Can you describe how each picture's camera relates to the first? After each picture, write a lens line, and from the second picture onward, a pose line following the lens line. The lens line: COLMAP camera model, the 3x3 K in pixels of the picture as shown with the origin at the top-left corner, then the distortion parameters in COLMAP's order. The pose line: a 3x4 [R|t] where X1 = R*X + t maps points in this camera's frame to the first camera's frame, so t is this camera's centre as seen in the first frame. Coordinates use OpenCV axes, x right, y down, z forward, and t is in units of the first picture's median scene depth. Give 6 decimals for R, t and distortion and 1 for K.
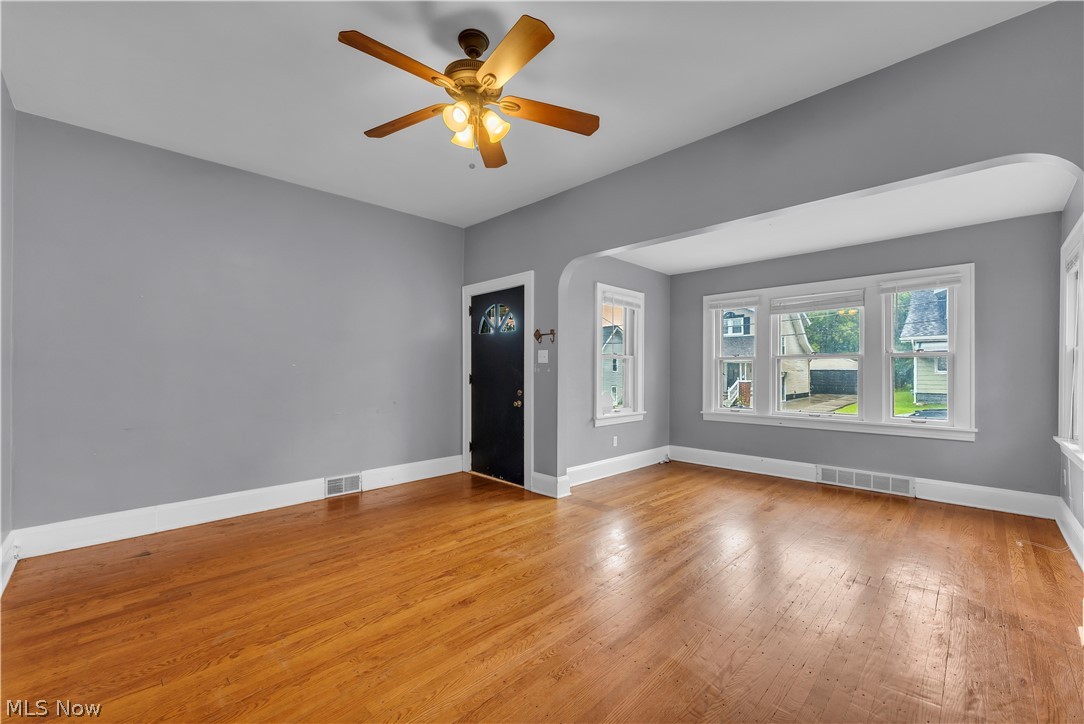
lens RADIAL K [[443.7, 0, 522.6], [0, 443.7, 368.2], [0, 0, 1]] dist [-0.000061, -0.000025]
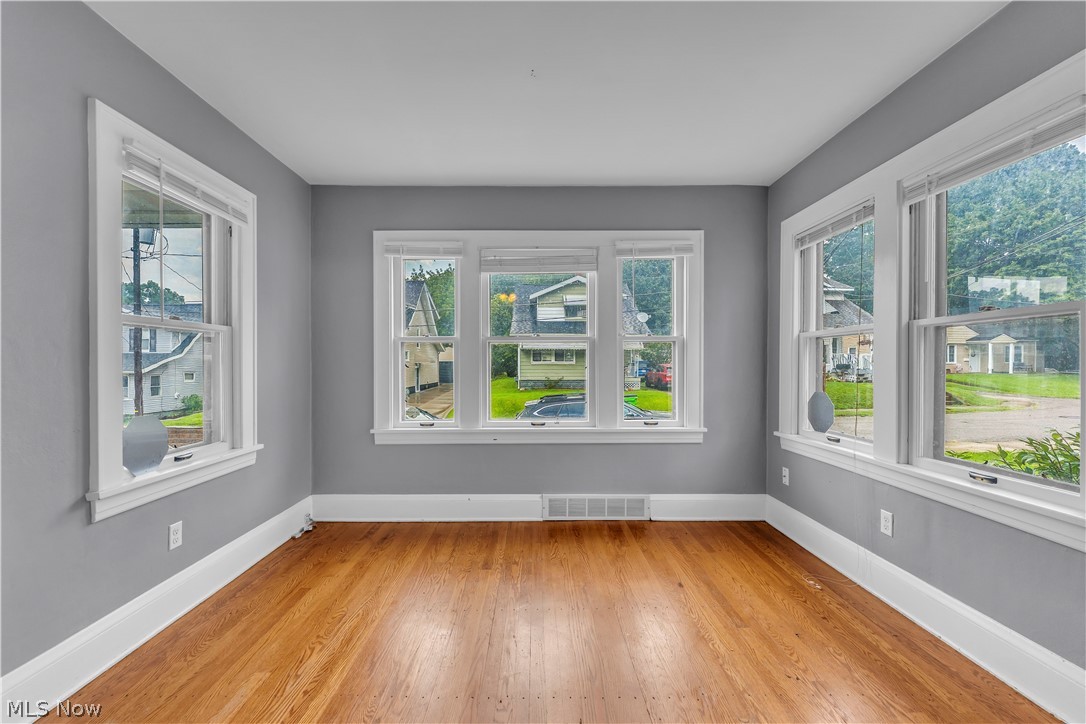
lens RADIAL K [[452.9, 0, 541.8], [0, 452.9, 368.9], [0, 0, 1]] dist [-0.000032, 0.000107]
pose [[0.685539, -0.013243, 0.727915, 0.145996], [-0.001467, 0.999807, 0.019571, 0.006475], [-0.728034, -0.014484, 0.685388, 0.504047]]
